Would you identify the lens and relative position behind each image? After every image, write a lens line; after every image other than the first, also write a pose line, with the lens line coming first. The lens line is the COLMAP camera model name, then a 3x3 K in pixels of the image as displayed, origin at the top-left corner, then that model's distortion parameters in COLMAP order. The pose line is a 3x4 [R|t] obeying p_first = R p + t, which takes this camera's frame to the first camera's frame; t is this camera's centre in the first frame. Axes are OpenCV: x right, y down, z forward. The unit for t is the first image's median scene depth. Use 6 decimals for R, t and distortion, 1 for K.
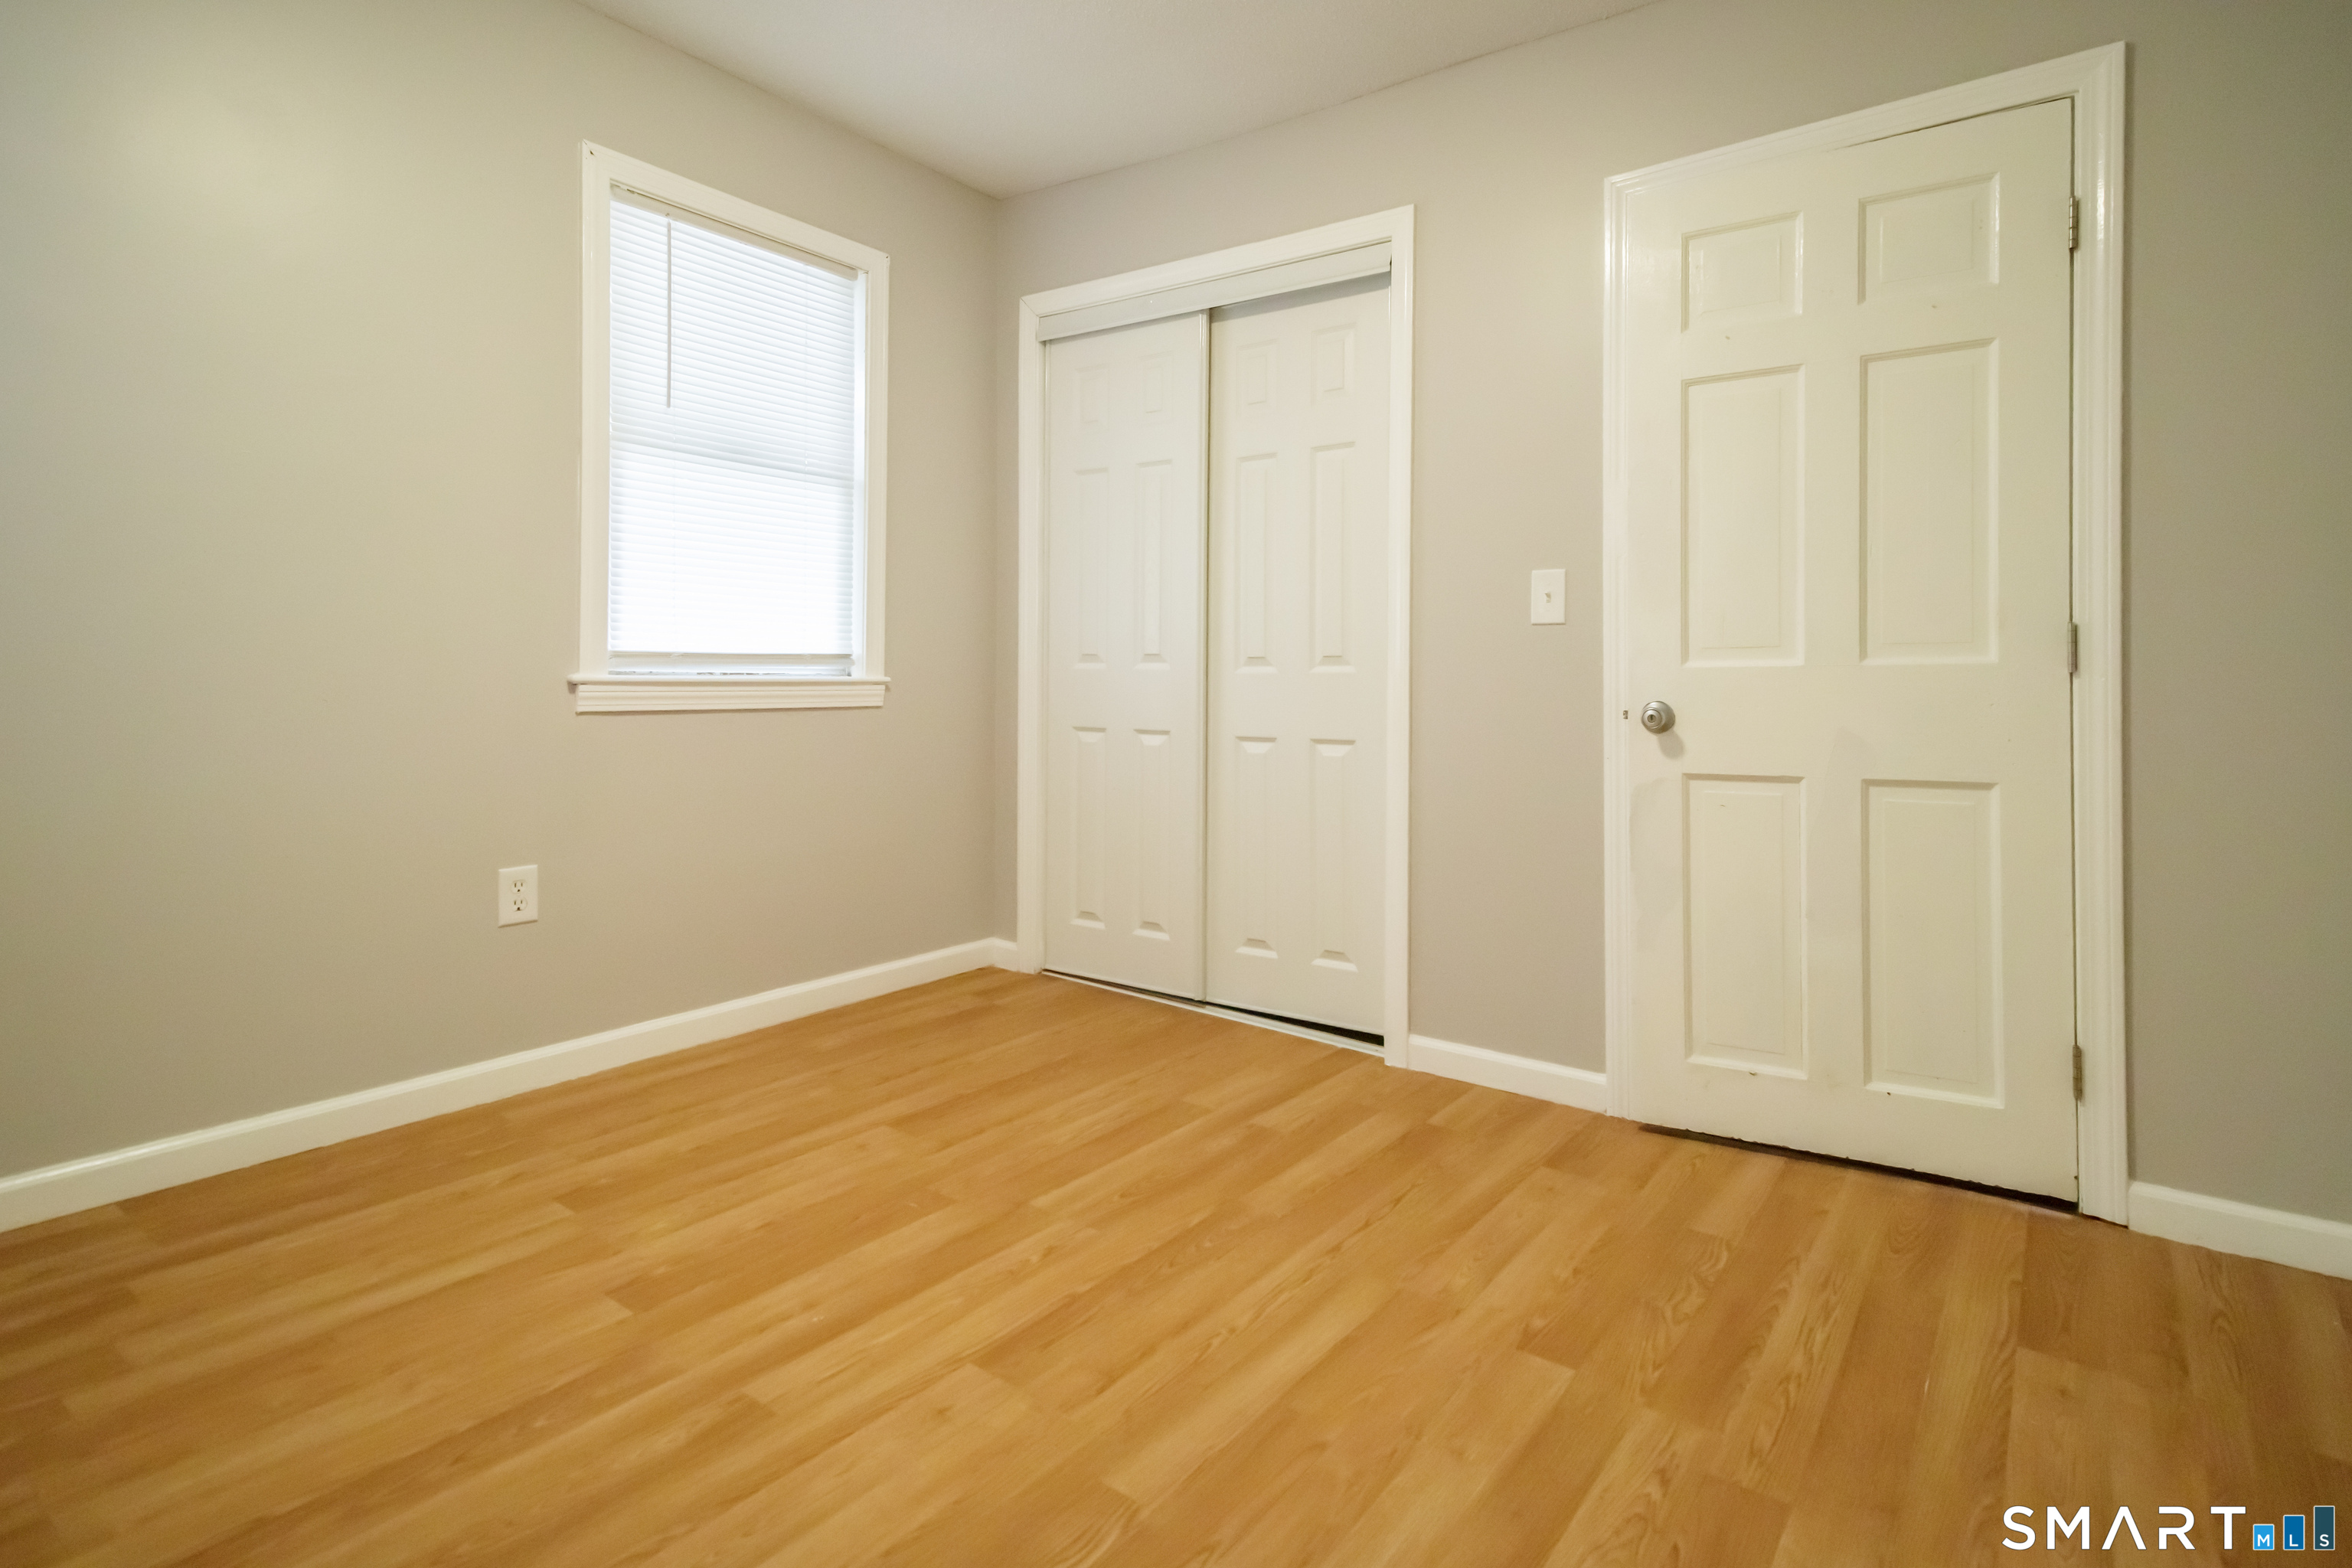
lens RADIAL K [[1316.3, 0, 1176.0], [0, 1316.3, 784.0], [0, 0, 1]] dist [0.030451, 0.000191]
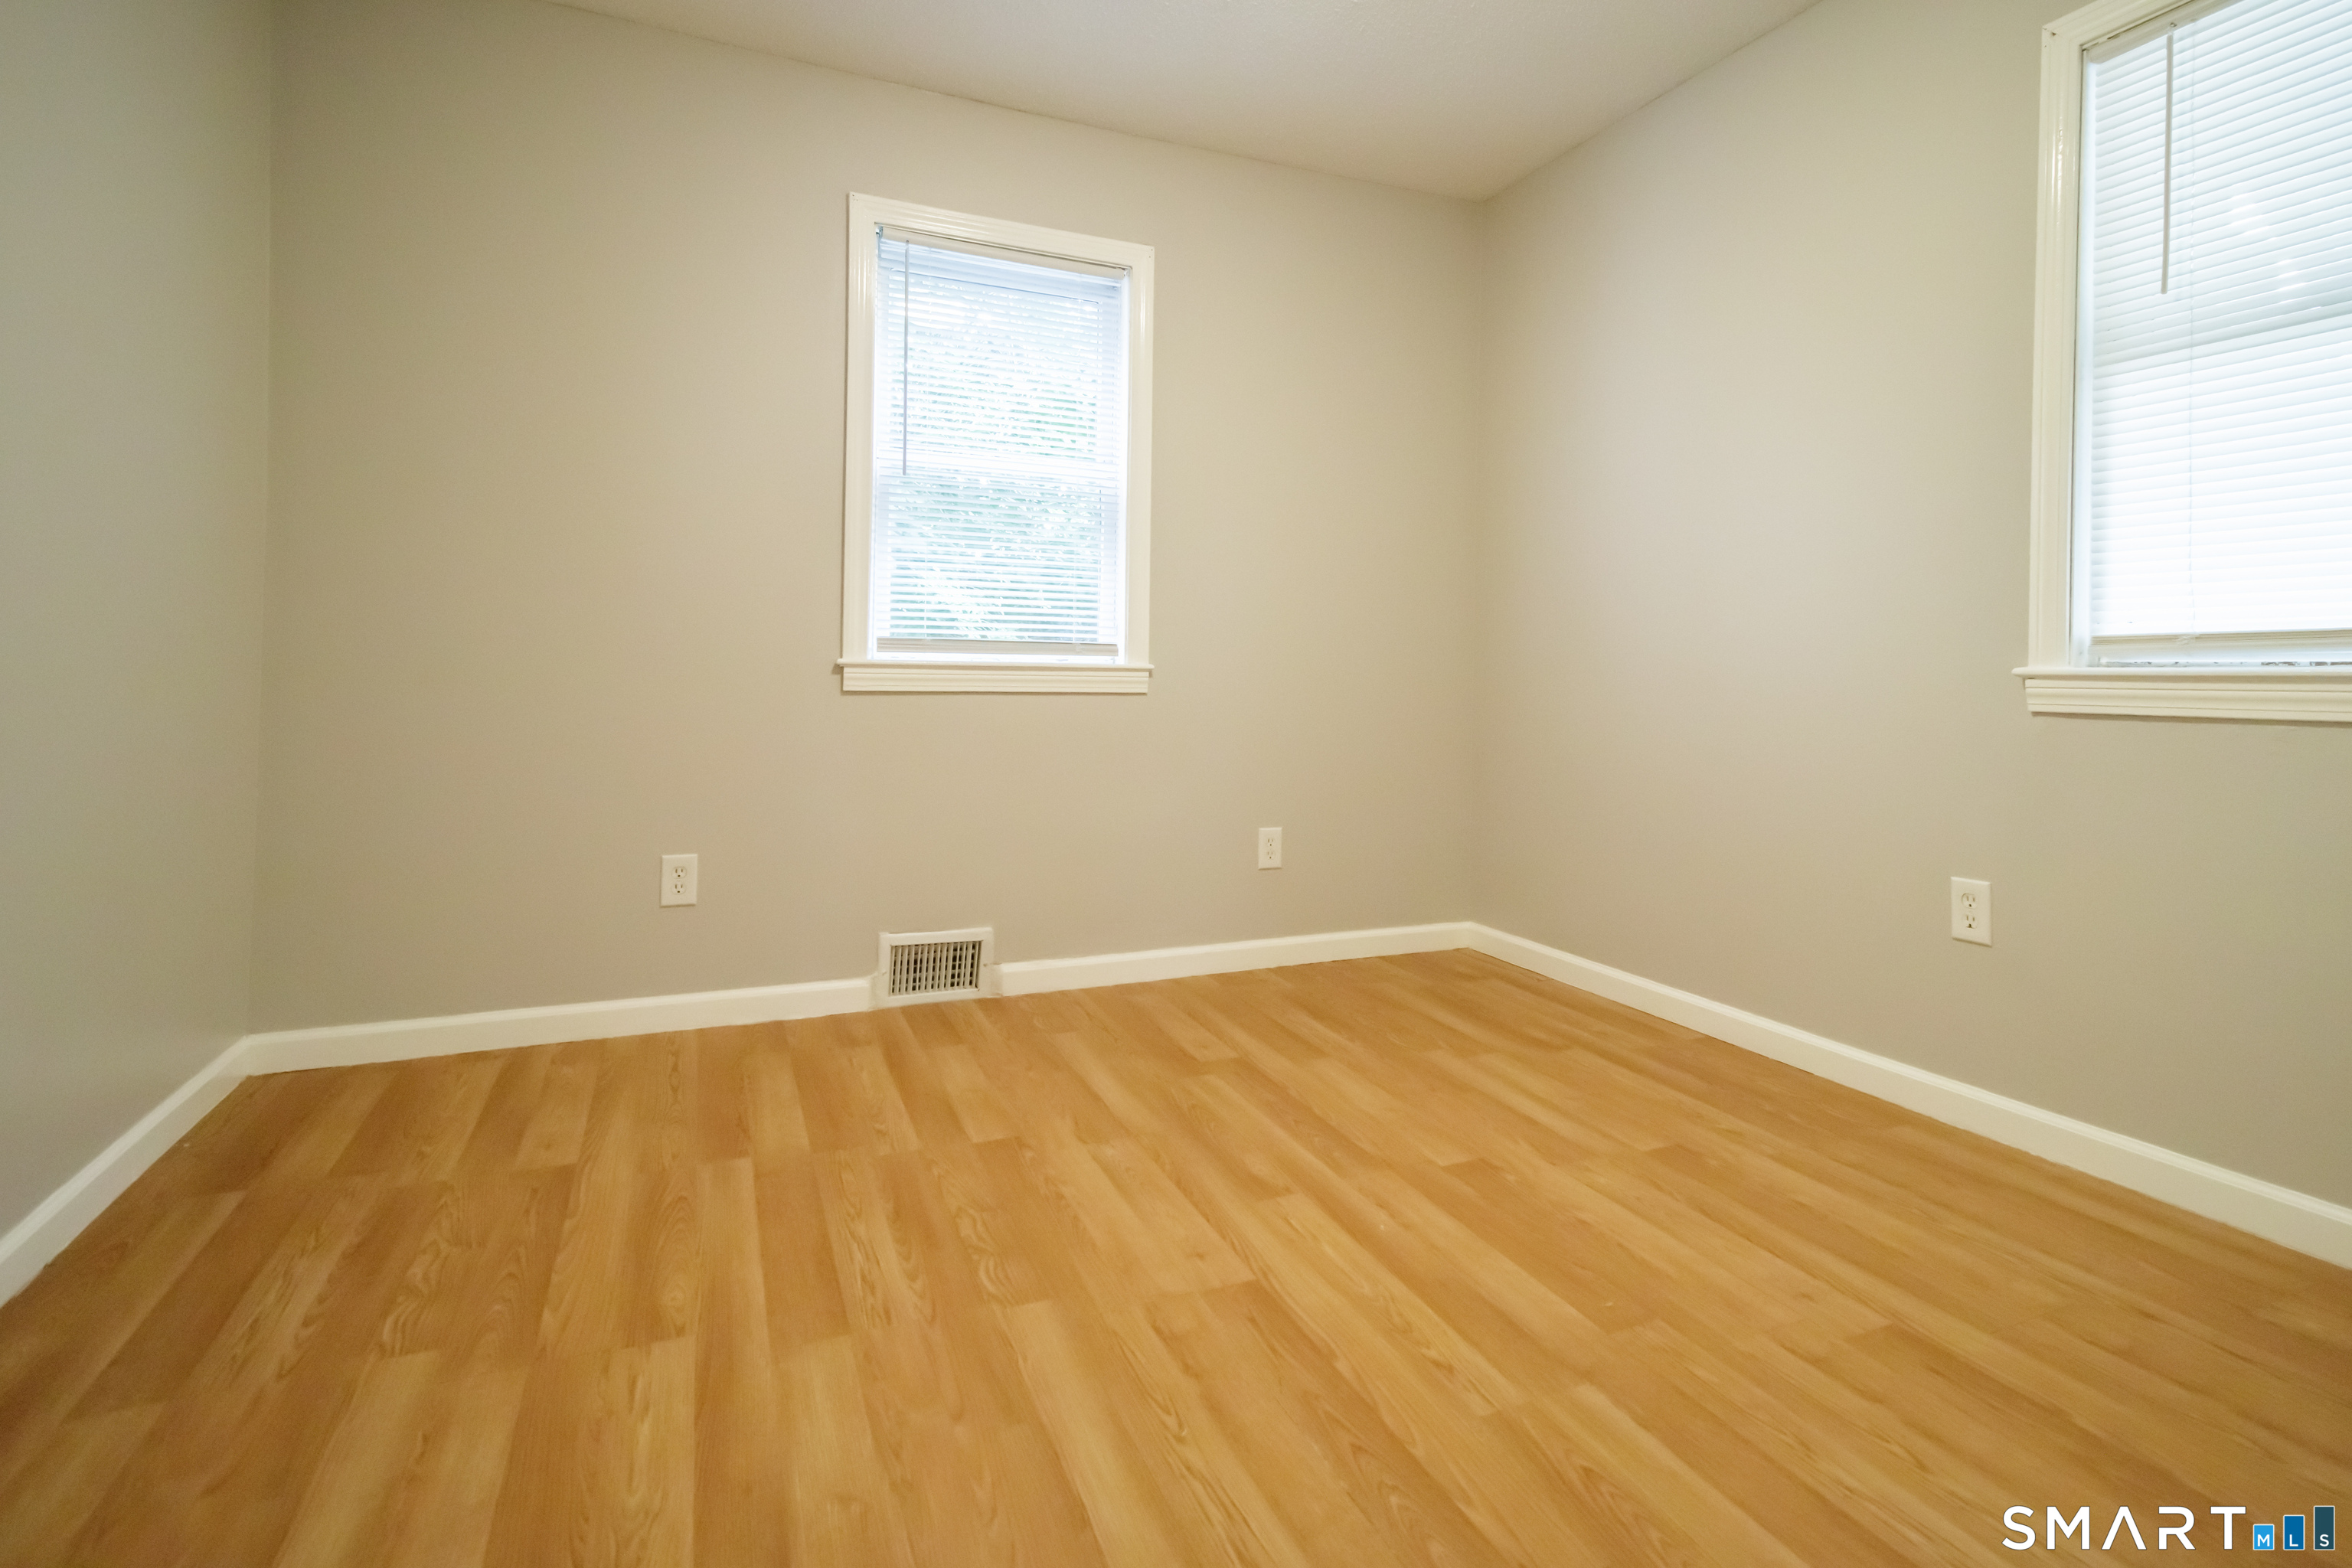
lens RADIAL K [[1119.6, 0, 1184.0], [0, 1119.6, 714.6], [0, 0, 1]] dist [0.052049, -0.000345]
pose [[-0.520365, 0.025364, -0.853567, 0.607672], [-0.076773, 0.994121, 0.076344, -0.090976], [0.850486, 0.105258, -0.515358, 1.249202]]
